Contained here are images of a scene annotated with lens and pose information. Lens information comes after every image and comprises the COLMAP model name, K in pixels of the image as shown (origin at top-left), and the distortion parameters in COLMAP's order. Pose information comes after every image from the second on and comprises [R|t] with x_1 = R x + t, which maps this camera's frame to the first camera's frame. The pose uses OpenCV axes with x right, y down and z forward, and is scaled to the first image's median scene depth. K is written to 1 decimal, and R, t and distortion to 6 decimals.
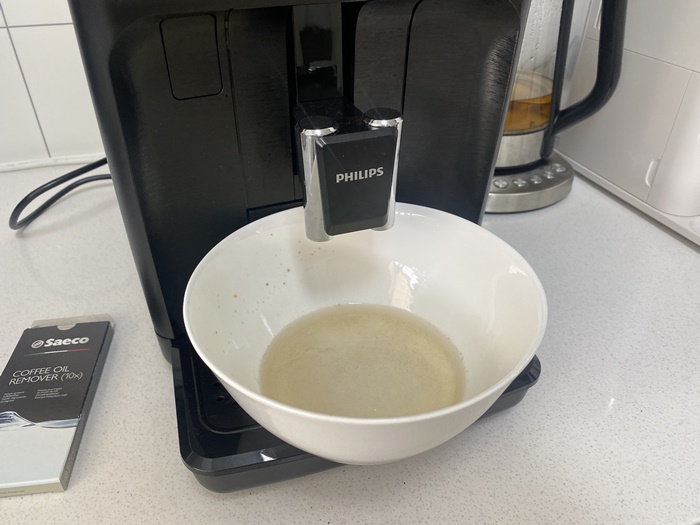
lens RADIAL K [[537.9, 0, 338.2], [0, 537.9, 262.6], [0, 0, 1]] dist [-0.002051, -0.001356]
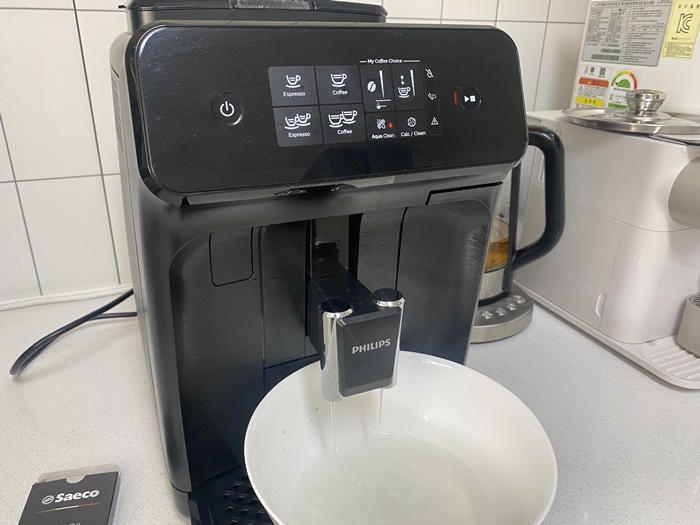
lens RADIAL K [[537.9, 0, 338.2], [0, 537.9, 262.6], [0, 0, 1]] dist [-0.002051, -0.001356]
pose [[0.996838, -0.012874, 0.078416, -0.079504], [0.027647, 0.981330, -0.190332, -0.077844], [-0.074502, 0.191898, 0.978583, -0.121931]]
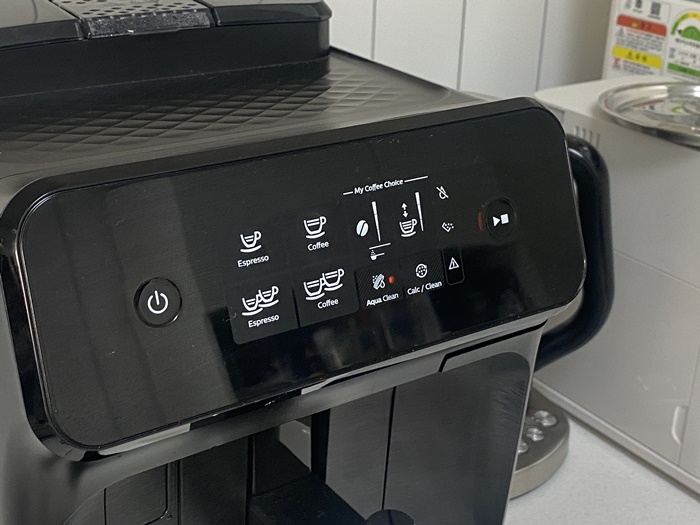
lens RADIAL K [[1133.7, 0, 350.0], [0, 1133.7, 262.5], [0, 0, 1]] dist [0.064894, -0.009818]
pose [[0.956990, -0.083218, 0.277929, -0.277467], [0.130070, 0.979374, -0.154623, -0.281311], [-0.259329, 0.184123, 0.948076, -0.413818]]
